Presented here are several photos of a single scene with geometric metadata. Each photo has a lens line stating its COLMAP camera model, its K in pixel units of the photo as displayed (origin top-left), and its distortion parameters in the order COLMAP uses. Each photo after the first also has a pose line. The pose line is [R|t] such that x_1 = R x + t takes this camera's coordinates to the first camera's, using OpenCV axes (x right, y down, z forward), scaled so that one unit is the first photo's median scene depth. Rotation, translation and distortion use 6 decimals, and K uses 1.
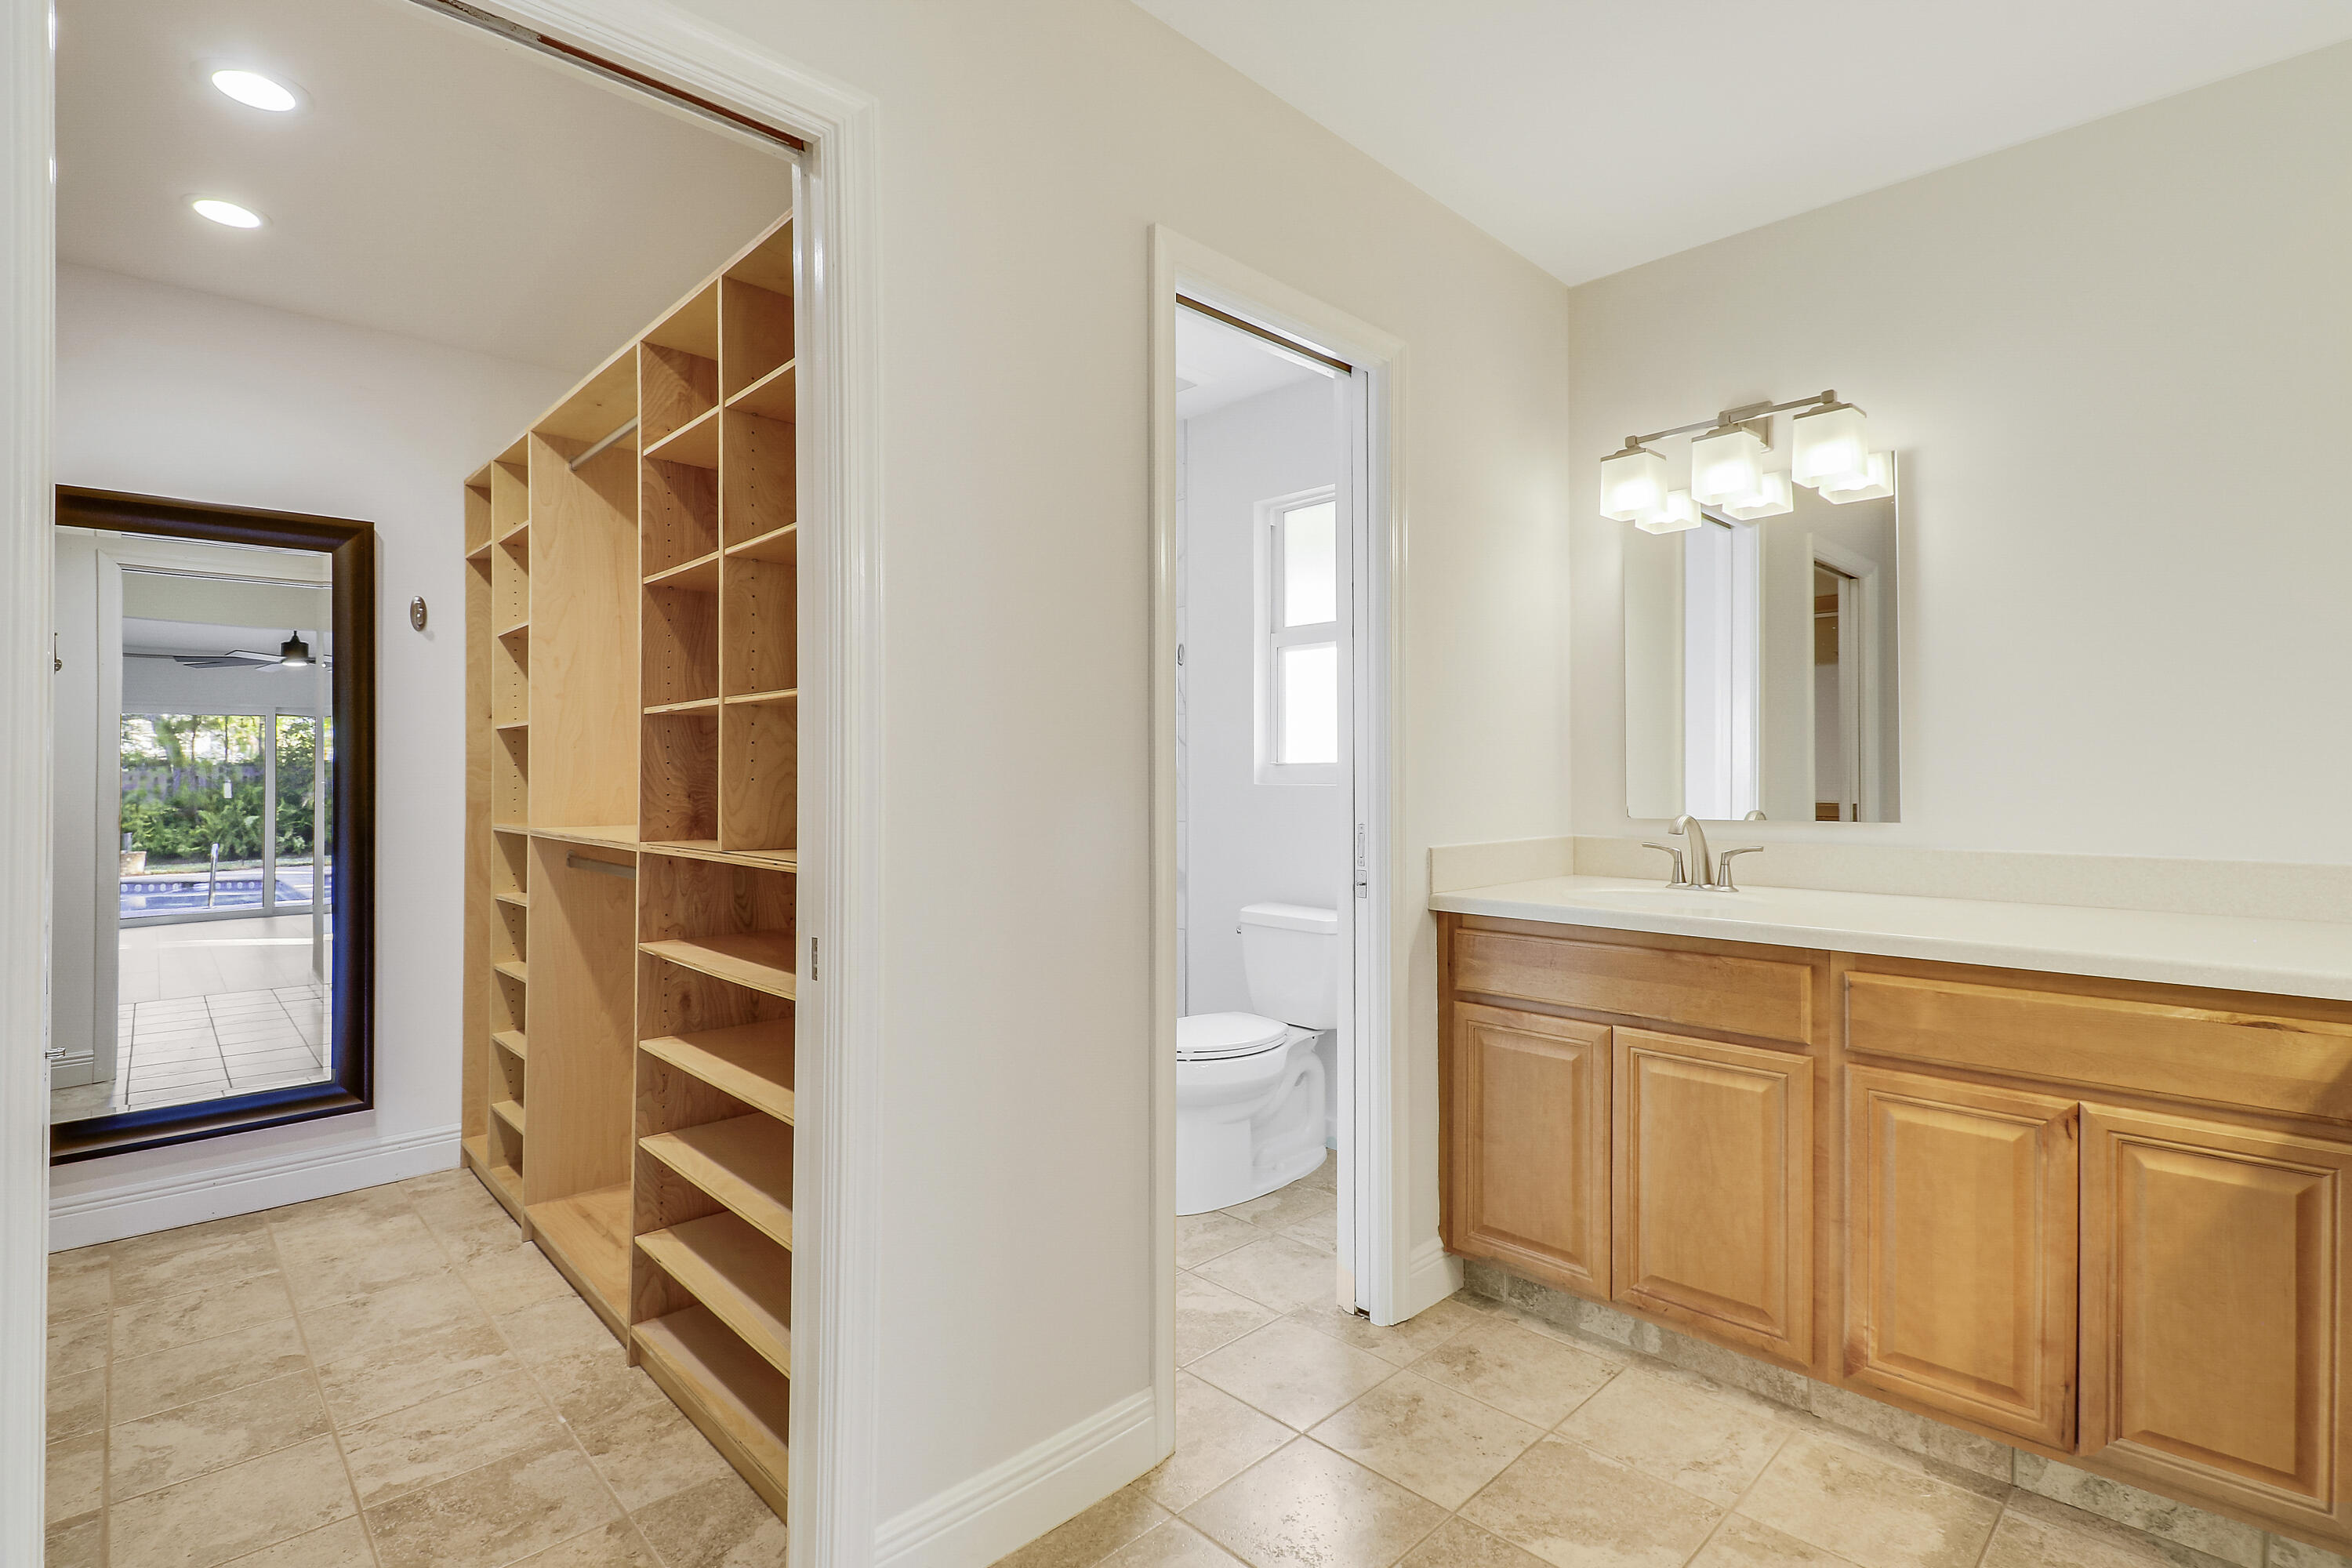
lens RADIAL K [[1105.5, 0, 1222.0], [0, 1105.5, 769.6], [0, 0, 1]] dist [0.000557, -0.015068]
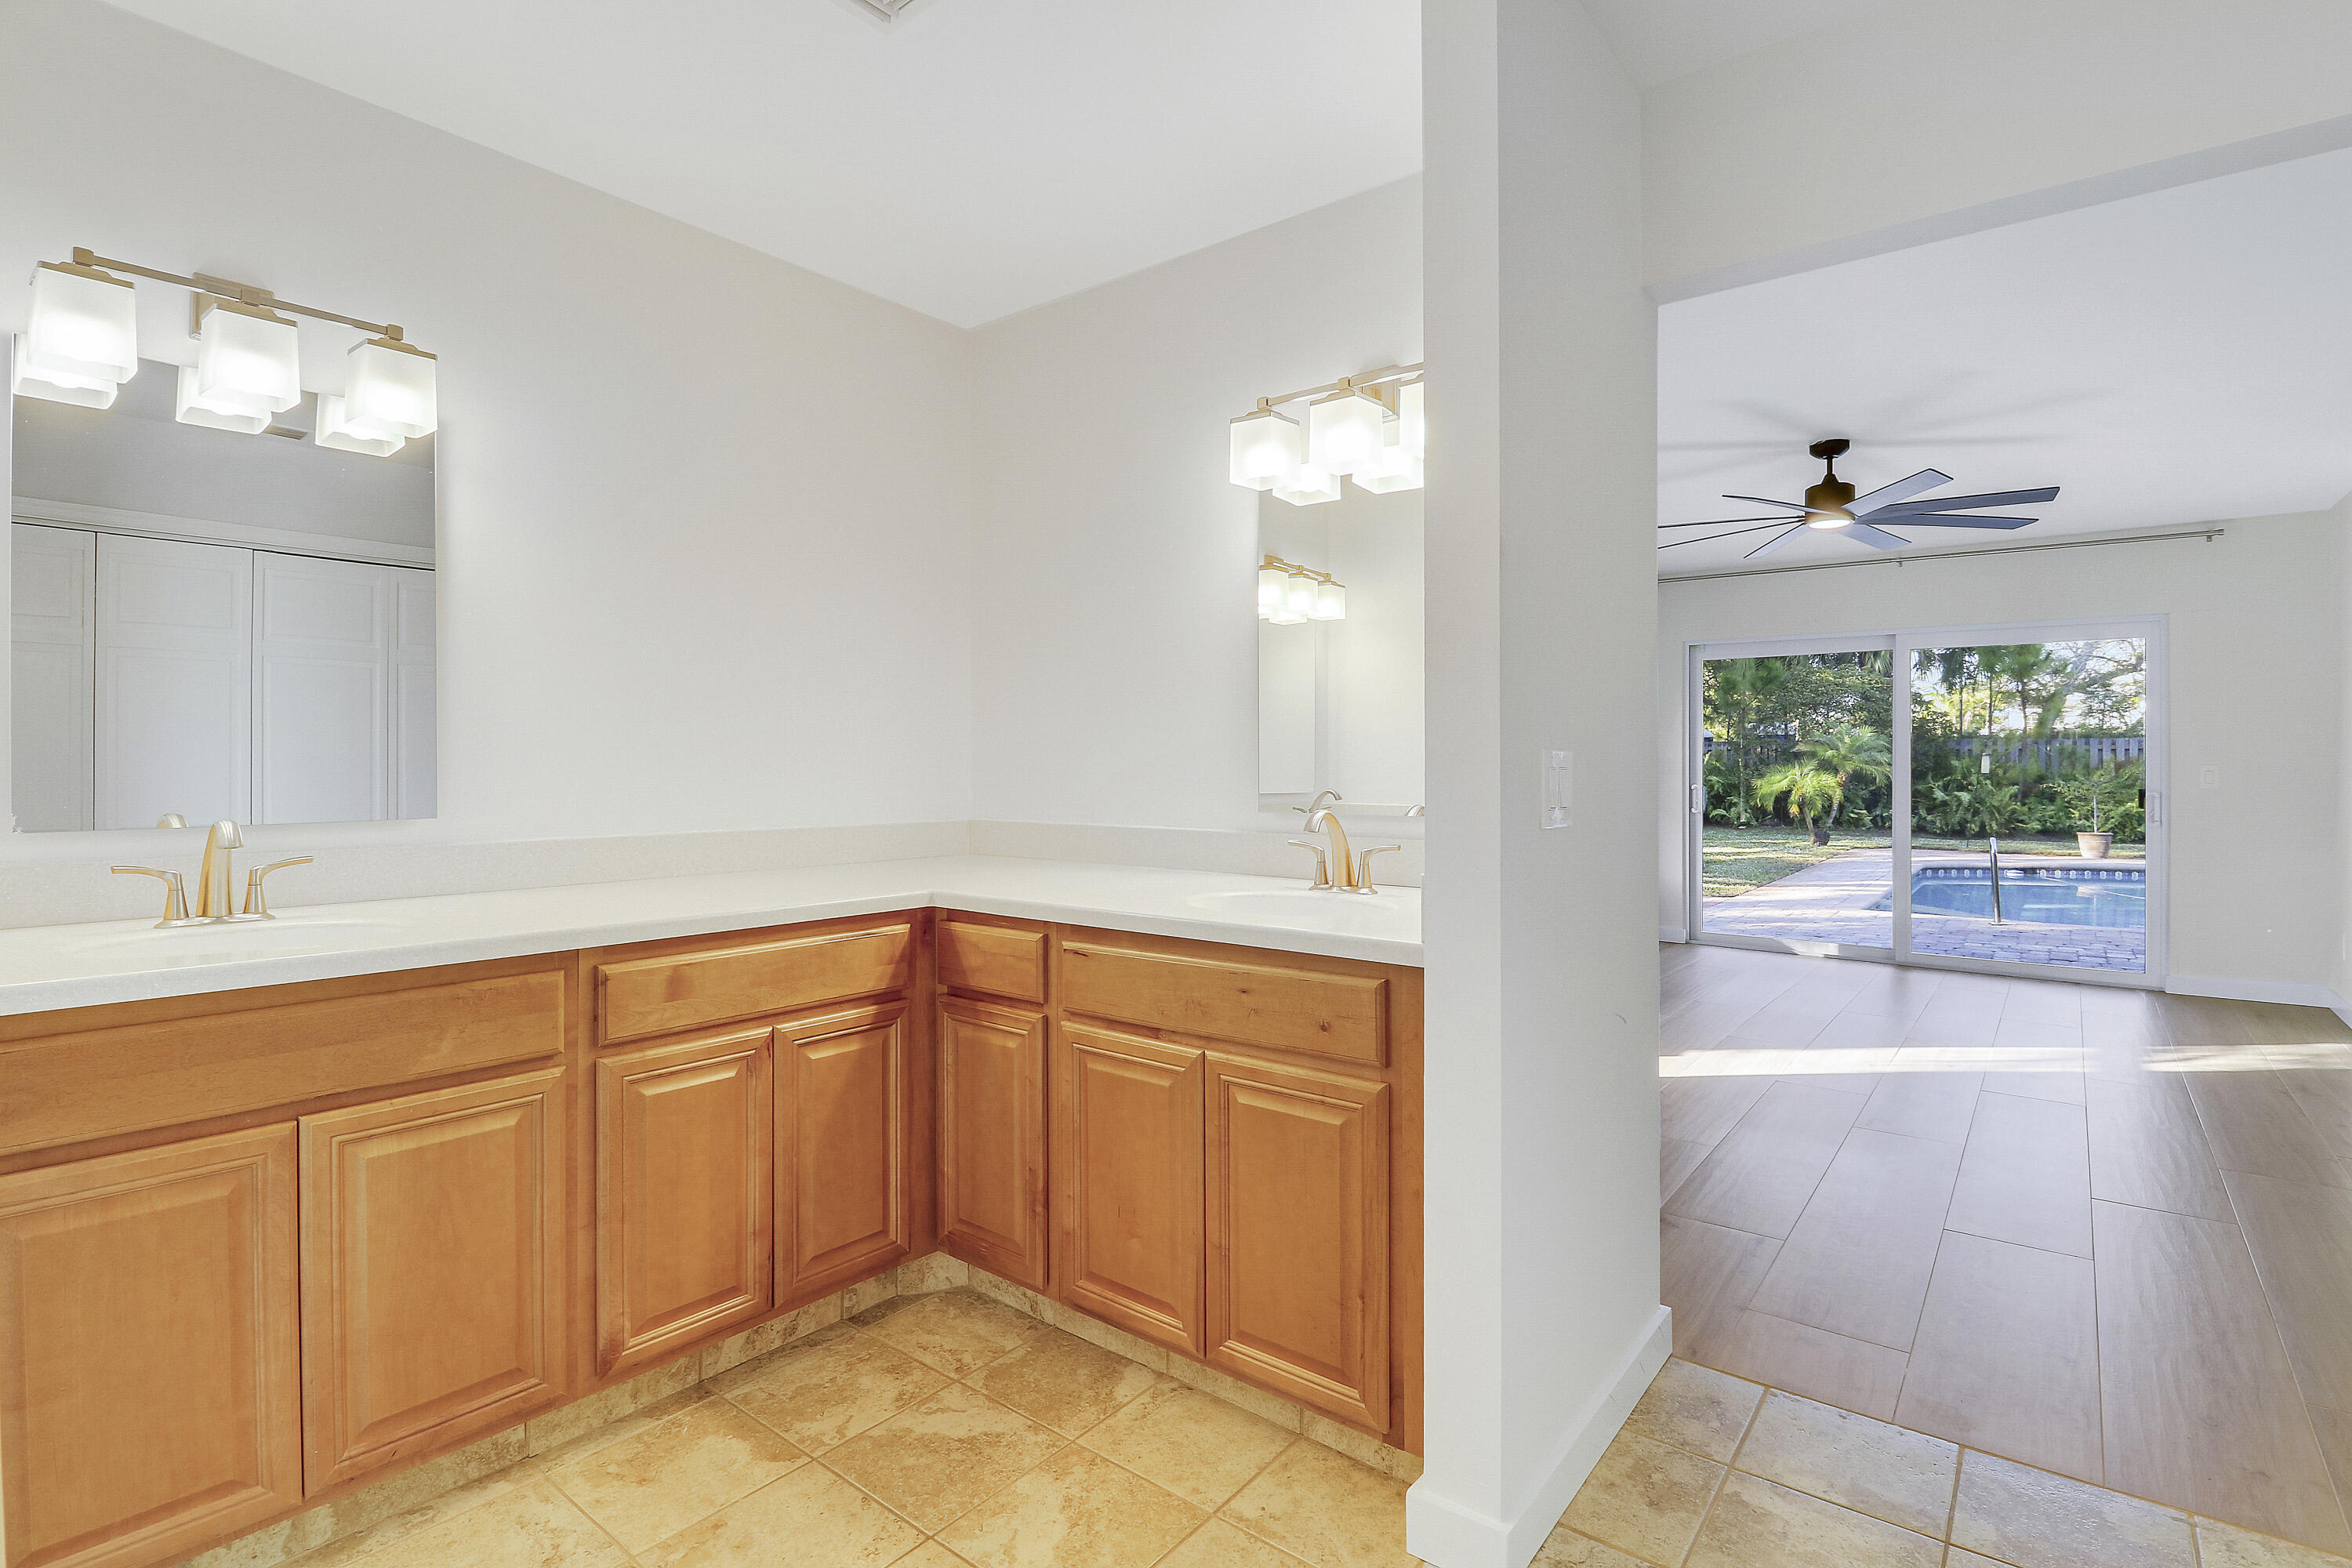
lens RADIAL K [[1105.5, 0, 1222.0], [0, 1105.5, 769.6], [0, 0, 1]] dist [0.000557, -0.015068]
pose [[-0.116339, -0.003086, 0.993205, -0.456215], [-0.004654, 0.999986, 0.002561, 0.003968], [-0.993199, -0.004325, -0.116352, 0.549186]]
